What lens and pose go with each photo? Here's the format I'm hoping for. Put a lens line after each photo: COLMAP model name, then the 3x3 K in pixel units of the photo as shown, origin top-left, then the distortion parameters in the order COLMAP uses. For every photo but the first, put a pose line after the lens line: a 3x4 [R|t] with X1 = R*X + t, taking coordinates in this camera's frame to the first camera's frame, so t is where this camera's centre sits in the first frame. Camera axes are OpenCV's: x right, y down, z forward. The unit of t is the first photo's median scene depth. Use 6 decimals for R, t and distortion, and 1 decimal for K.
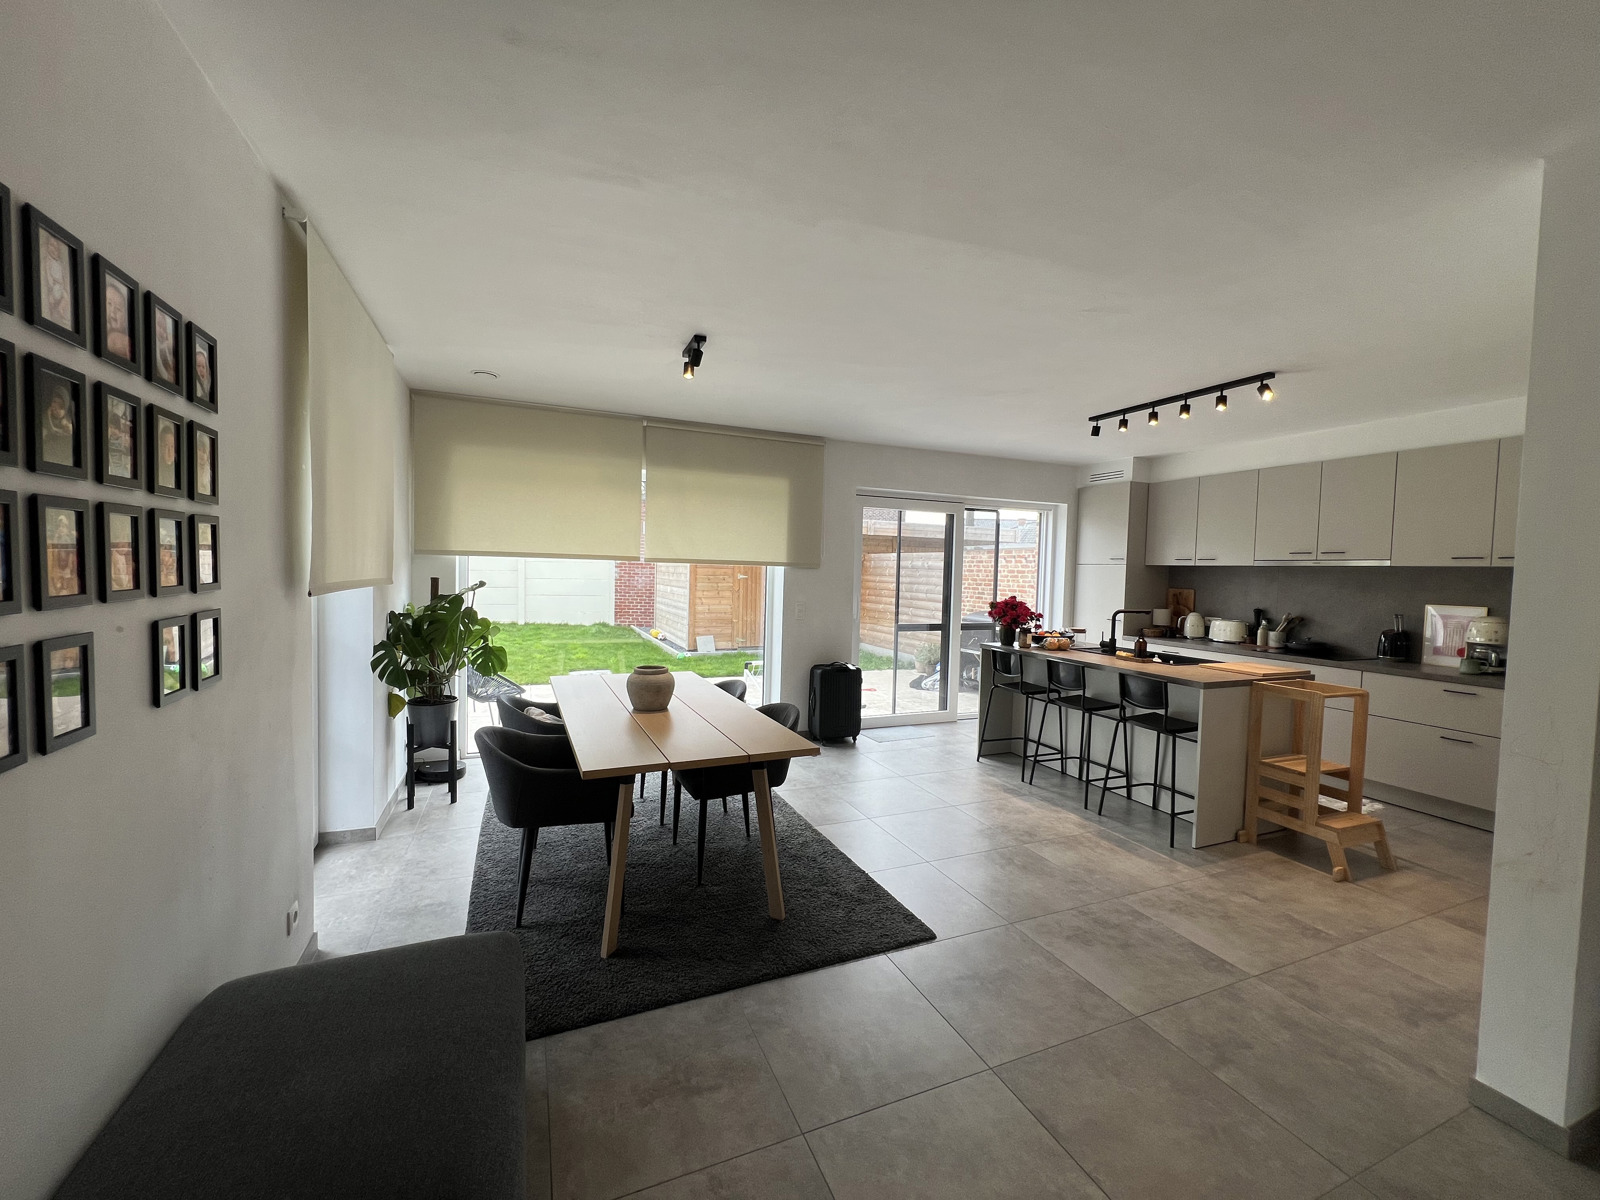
lens RADIAL K [[644.4, 0, 798.7], [0, 644.4, 598.9], [0, 0, 1]] dist [0.000805, 0.000105]
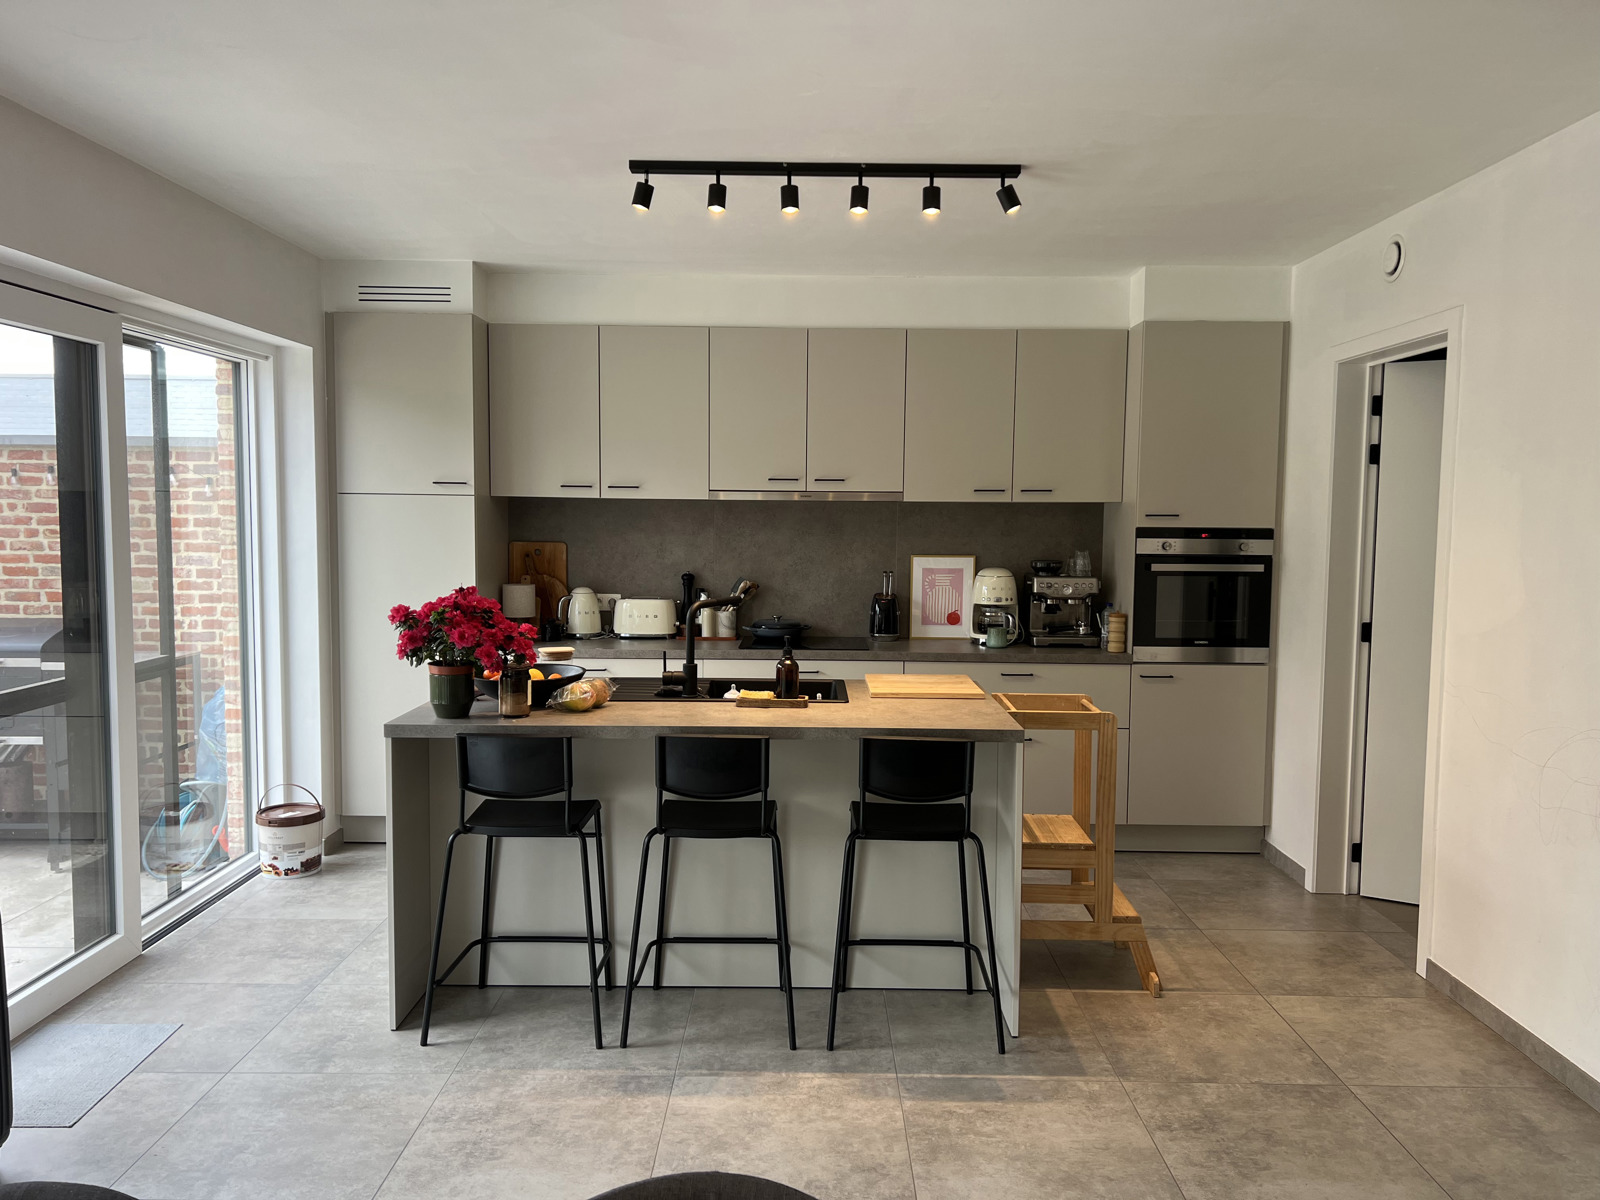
lens RADIAL K [[1197.0, 0, 802.8], [0, 1197.0, 601.0], [0, 0, 1]] dist [0.026280, -0.014464]
pose [[0.390739, -0.088228, 0.916263, -0.265049], [0.039447, 0.996087, 0.079092, -0.048468], [-0.919656, 0.005240, 0.392691, 0.587550]]
